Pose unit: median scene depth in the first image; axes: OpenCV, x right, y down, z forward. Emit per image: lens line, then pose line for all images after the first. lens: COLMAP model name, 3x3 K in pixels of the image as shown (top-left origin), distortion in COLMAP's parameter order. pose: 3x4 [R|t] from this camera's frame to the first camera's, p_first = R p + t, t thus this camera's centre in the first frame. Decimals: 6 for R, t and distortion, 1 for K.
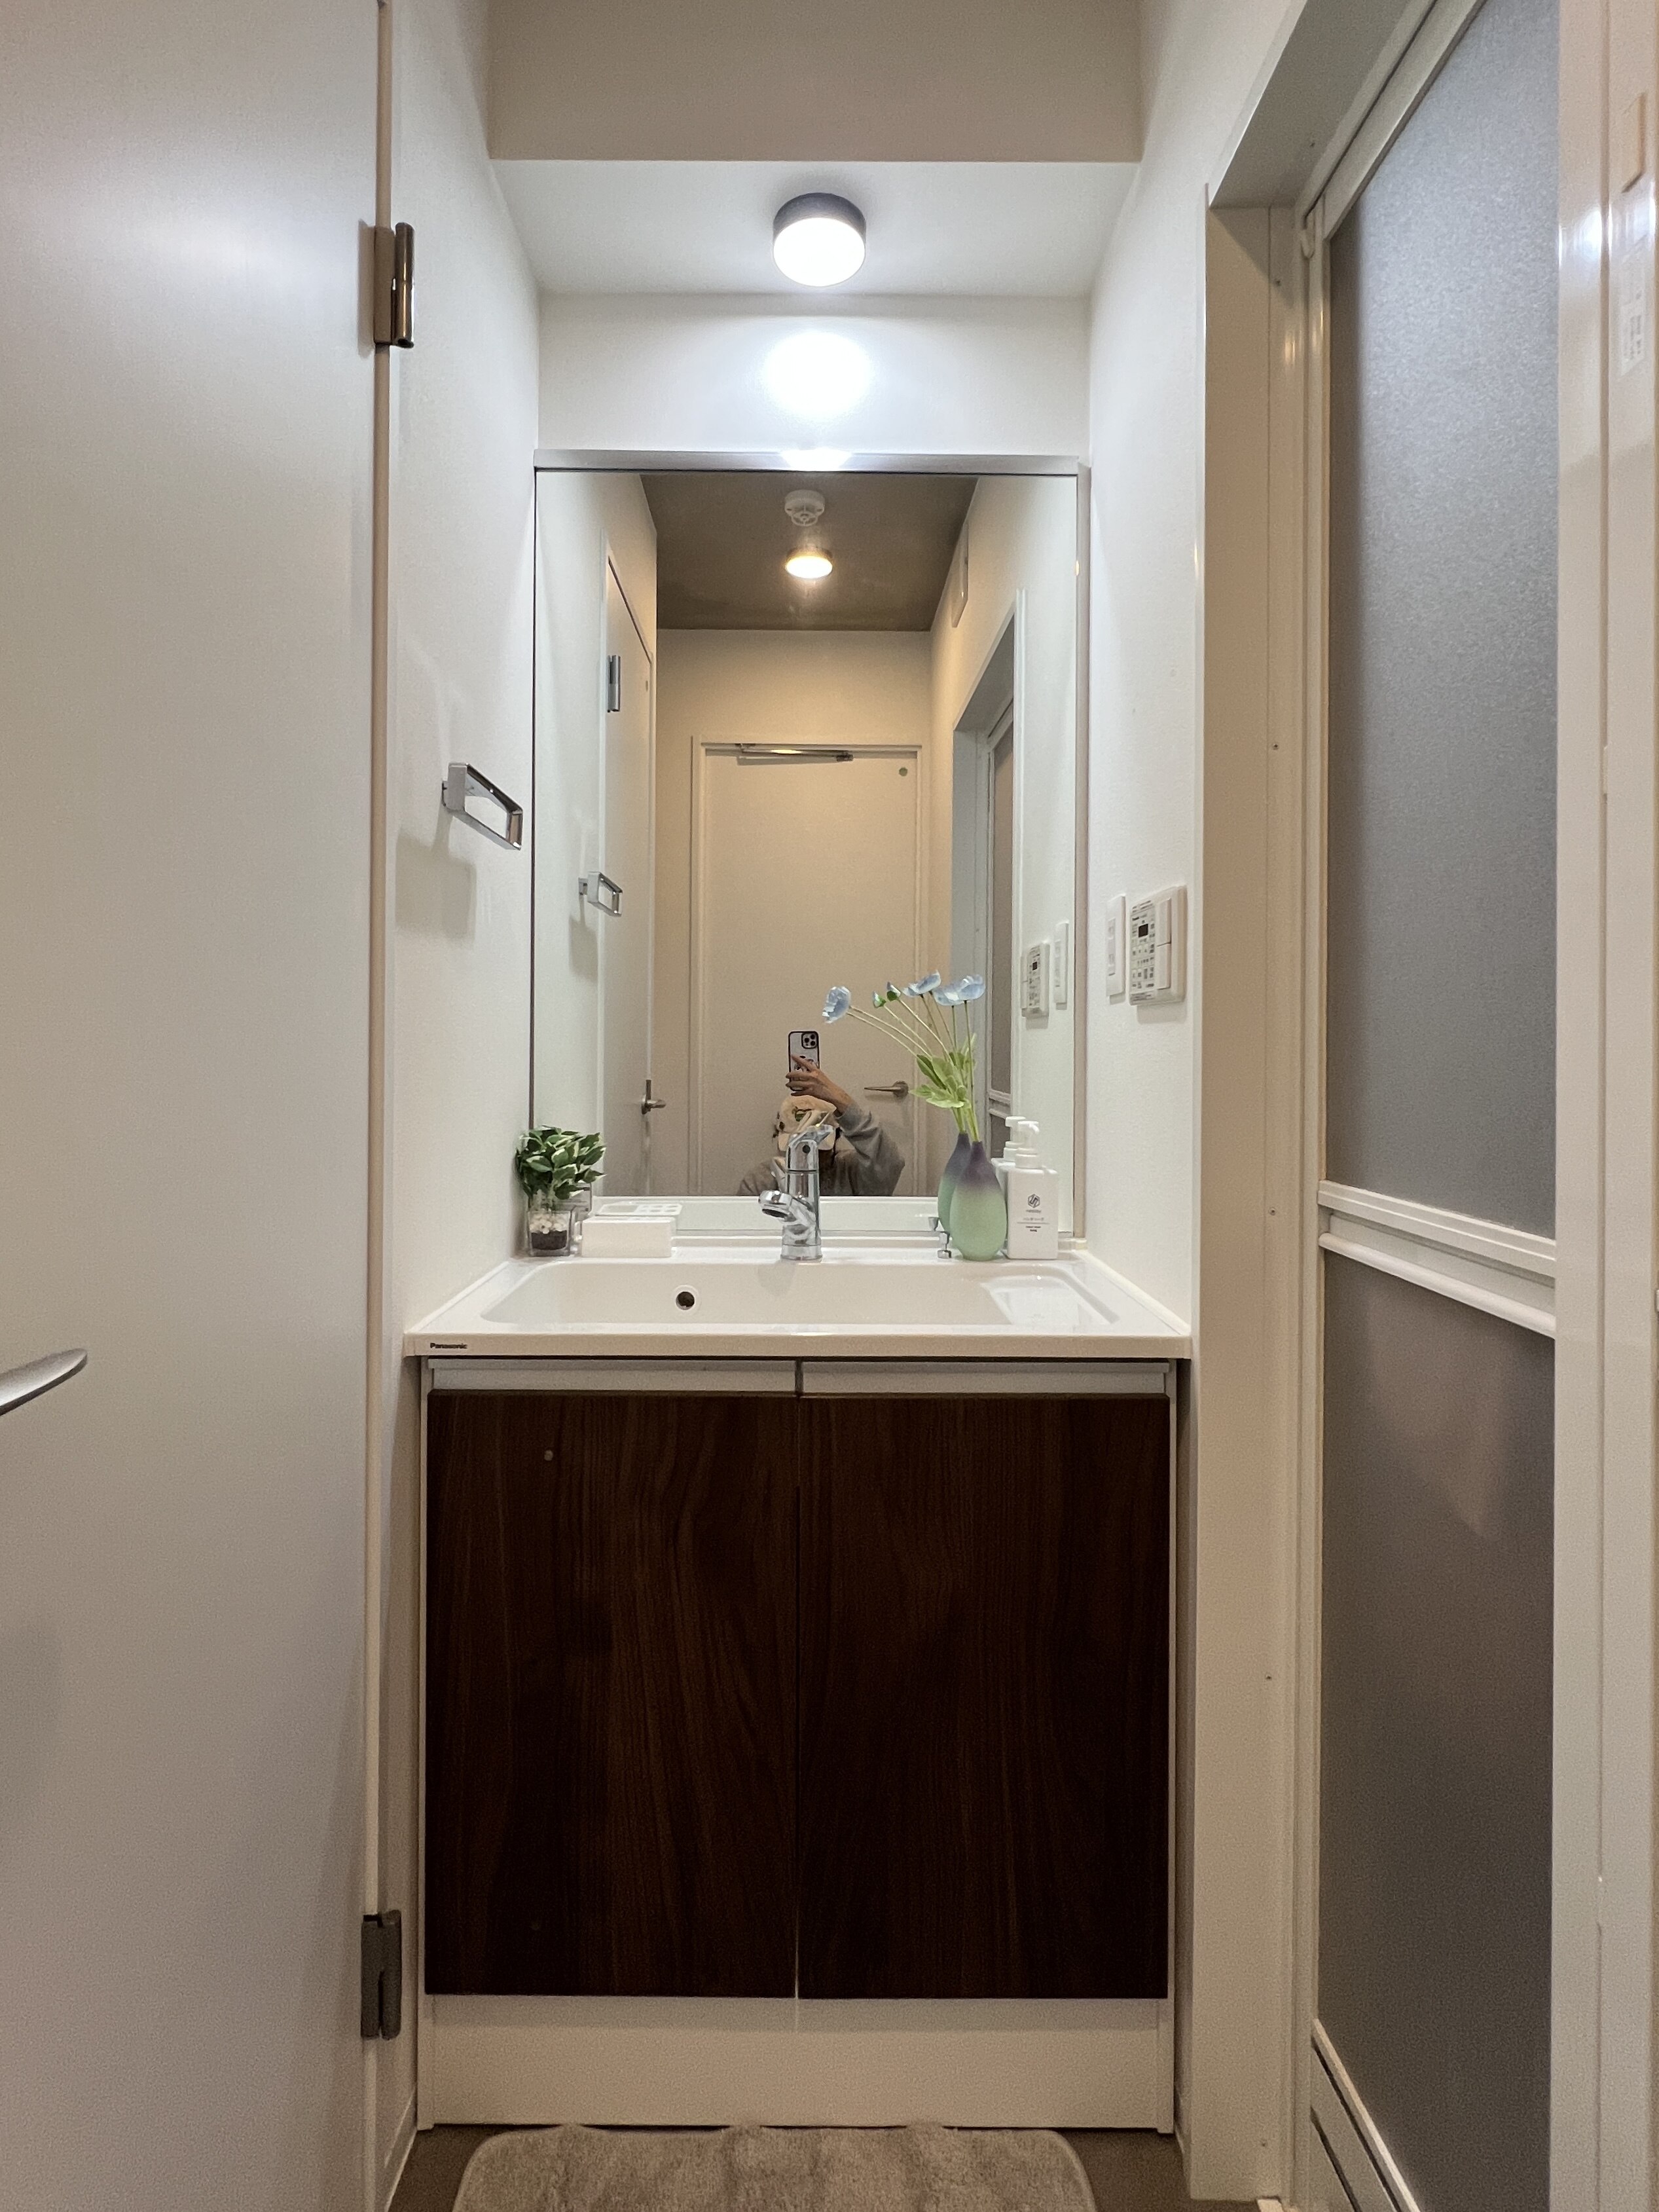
lens RADIAL K [[940.5, 0, 829.5], [0, 940.5, 1106.0], [0, 0, 1]] dist [-0.000410, -0.000264]
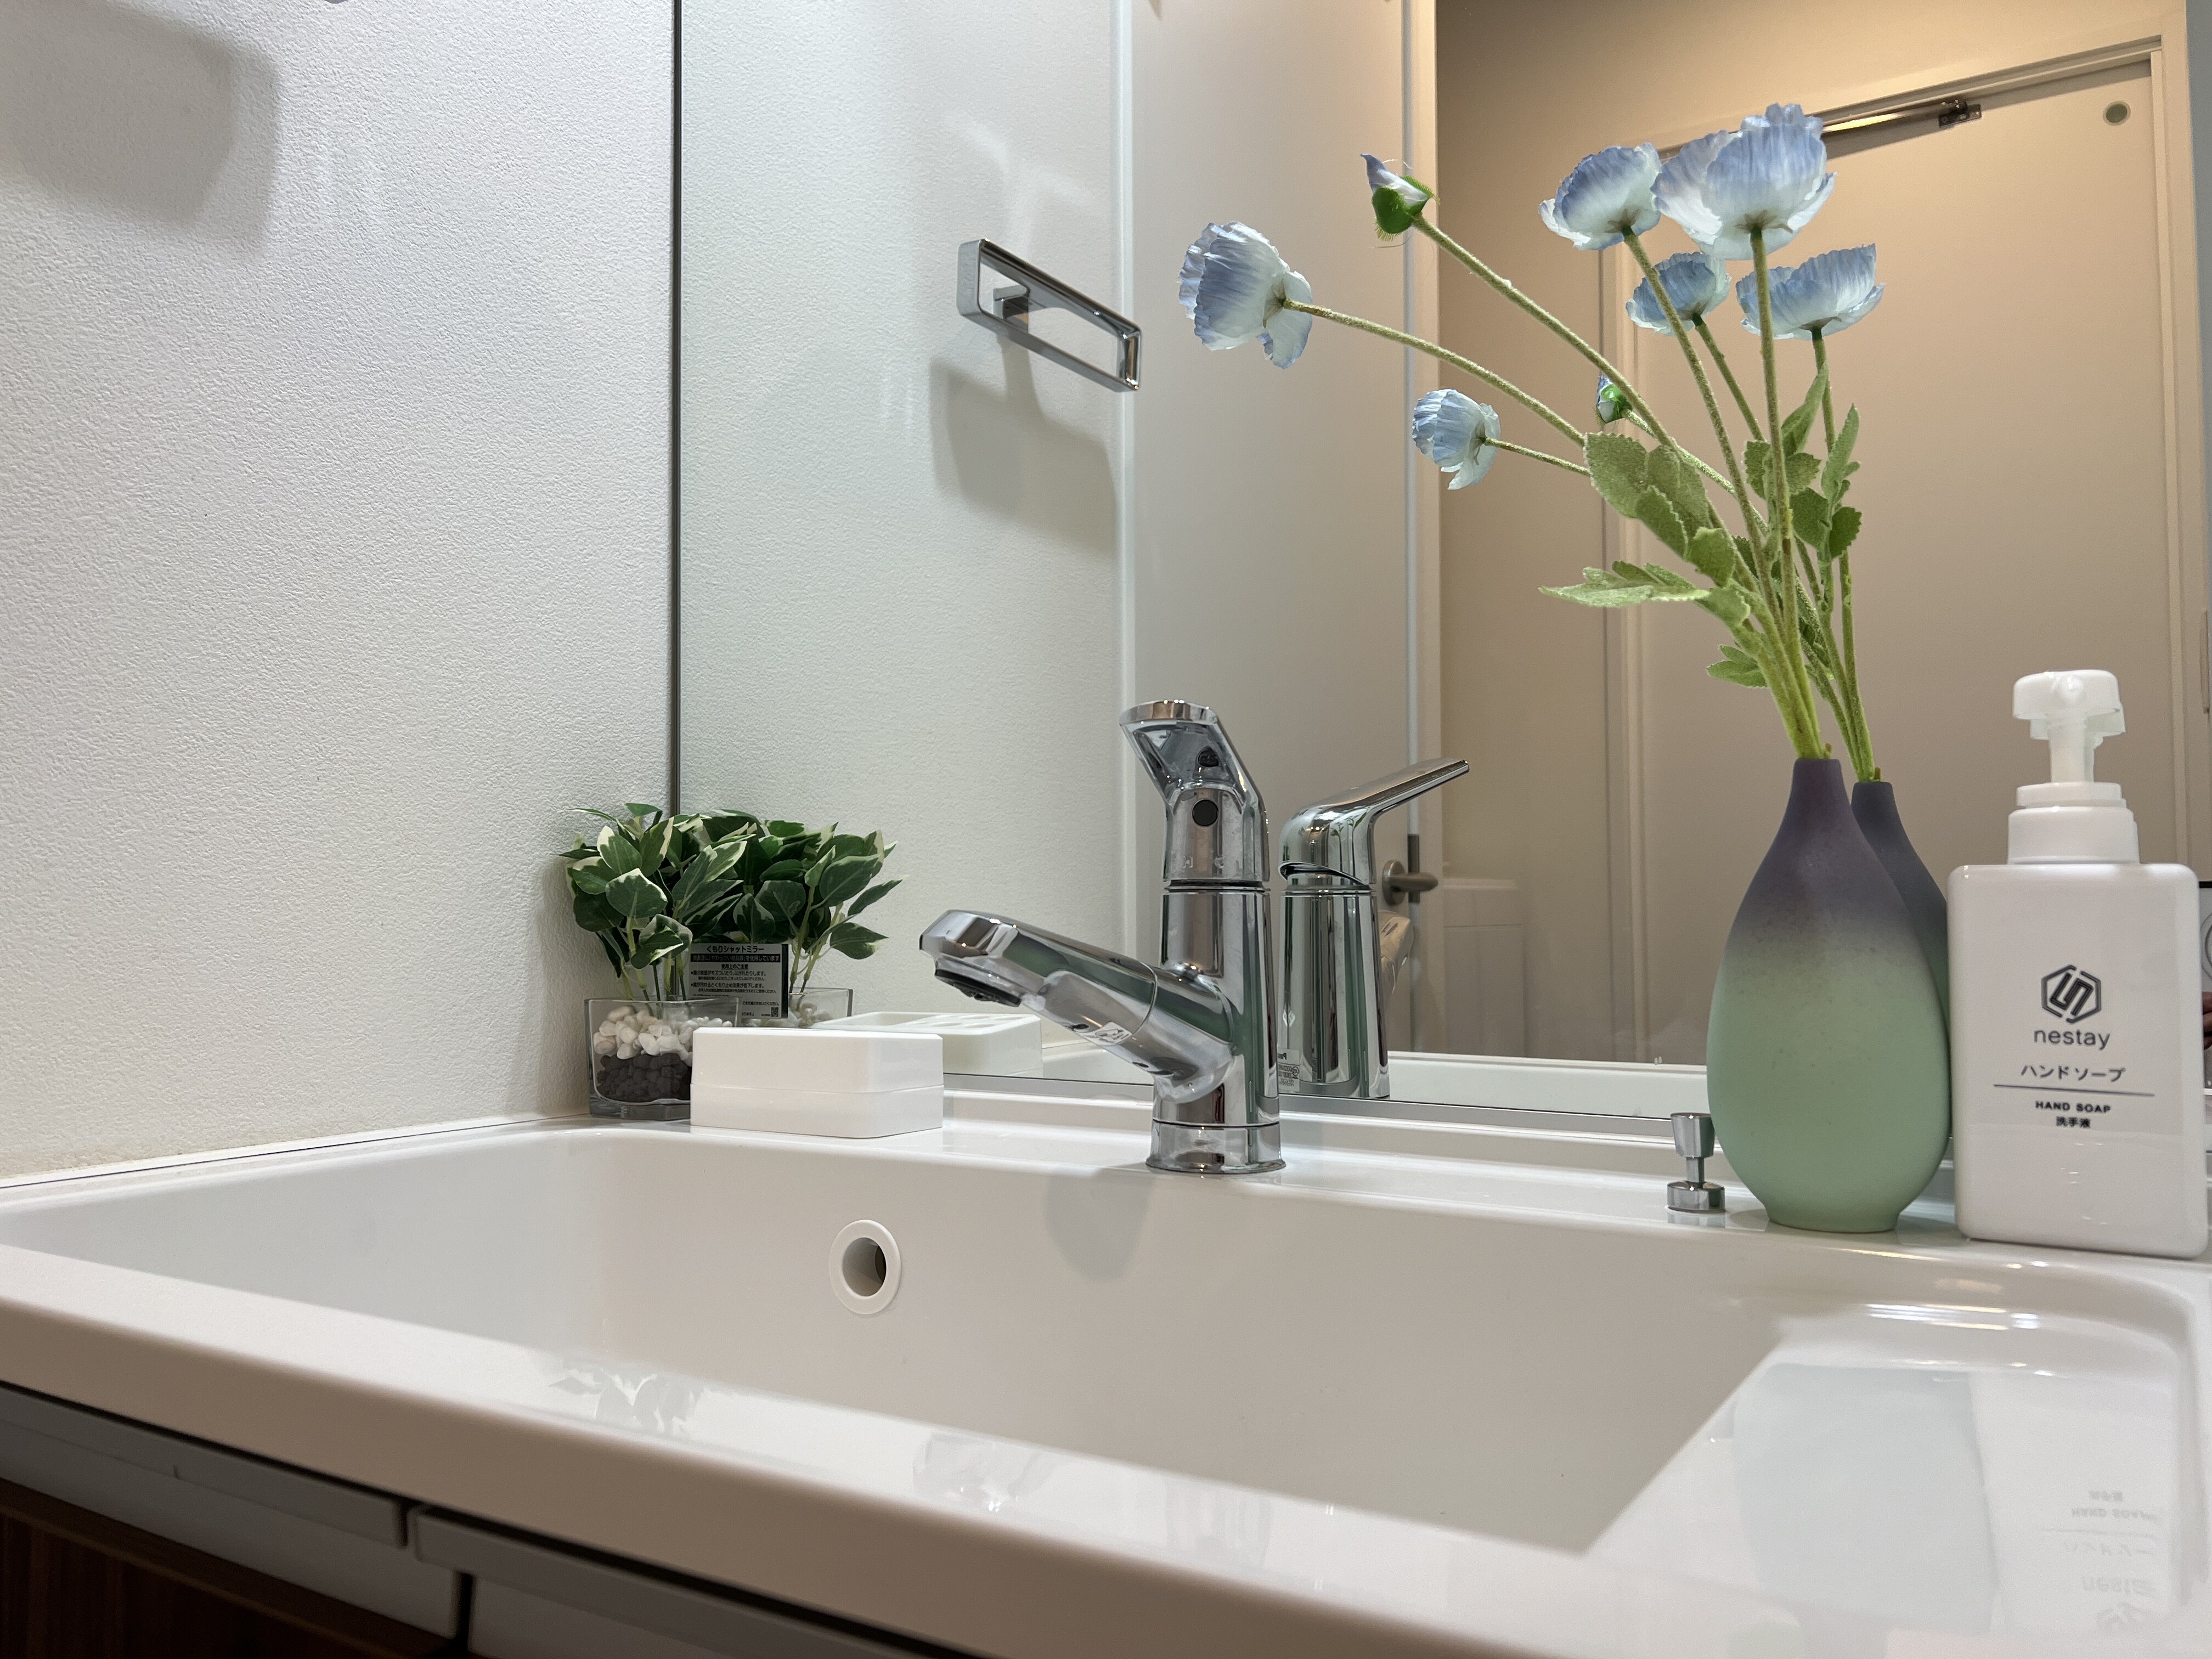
lens RADIAL K [[1674.7, 0, 1114.3], [0, 1674.7, 835.0], [0, 0, 1]] dist [0.093433, -0.108679]
pose [[0.859267, -0.028847, -0.510713, 0.227600], [-0.019412, 0.995851, -0.088909, 0.102749], [0.511158, 0.086310, 0.855142, 0.507014]]
